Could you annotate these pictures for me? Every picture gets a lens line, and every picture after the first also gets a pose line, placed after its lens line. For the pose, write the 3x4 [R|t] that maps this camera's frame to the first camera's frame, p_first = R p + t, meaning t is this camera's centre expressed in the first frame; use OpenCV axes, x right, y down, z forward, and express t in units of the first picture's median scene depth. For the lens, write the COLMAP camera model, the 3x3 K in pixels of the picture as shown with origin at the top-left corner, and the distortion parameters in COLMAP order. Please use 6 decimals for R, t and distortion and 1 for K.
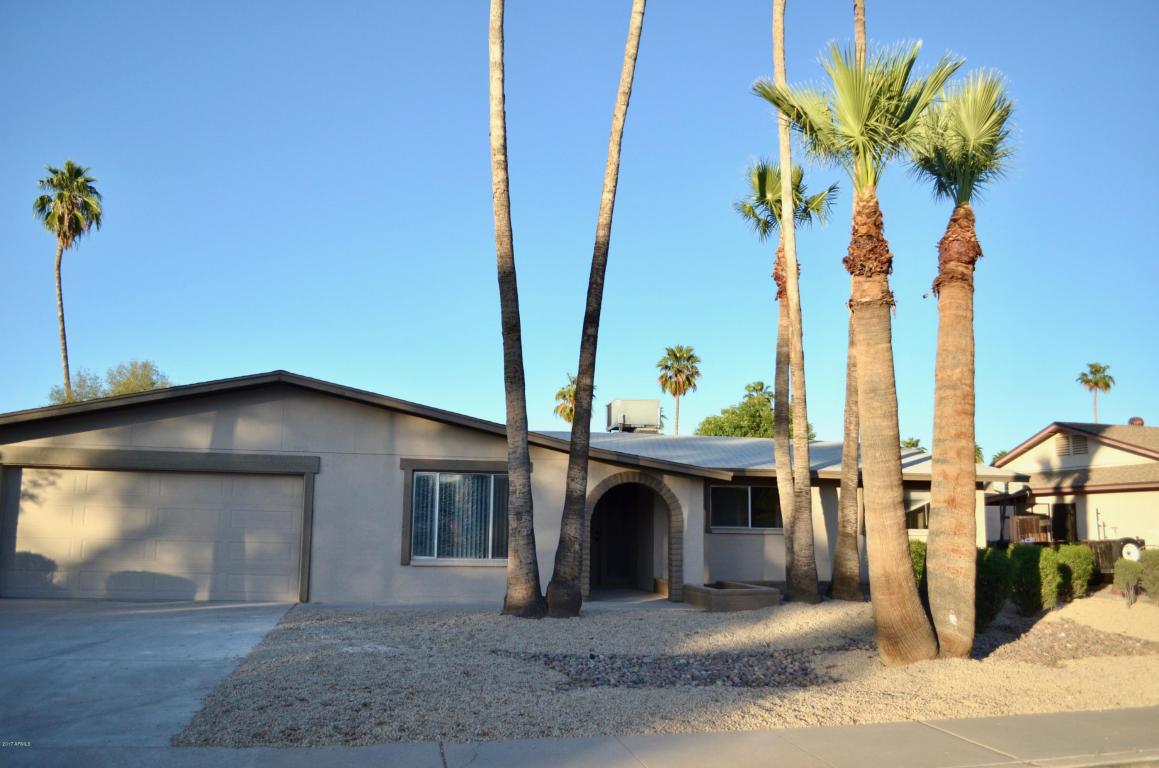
lens RADIAL K [[905.7, 0, 584.8], [0, 905.7, 393.7], [0, 0, 1]] dist [-0.070502, 0.002420]
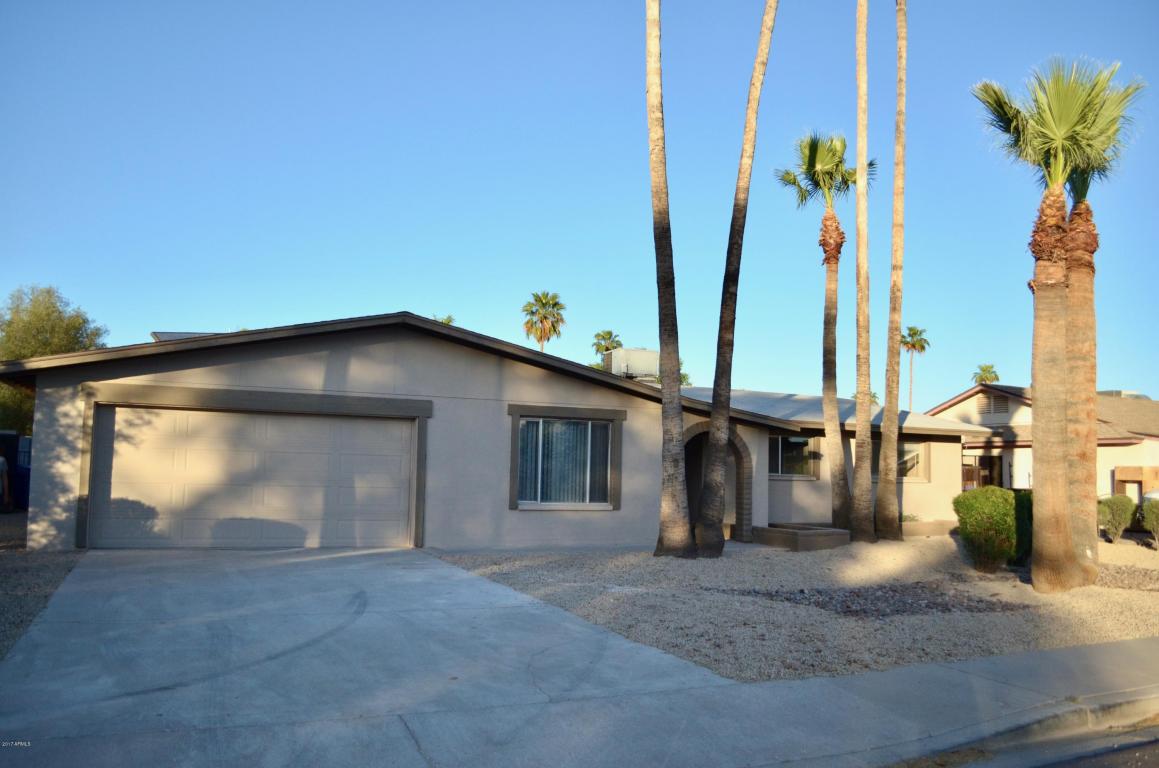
lens RADIAL K [[905.7, 0, 577.6], [0, 905.7, 394.2], [0, 0, 1]] dist [-0.070502, 0.002420]
pose [[0.976712, 0.026451, 0.212918, -0.356305], [-0.039888, 0.997457, 0.059064, -0.001904], [-0.210814, -0.066181, 0.975283, 0.001207]]
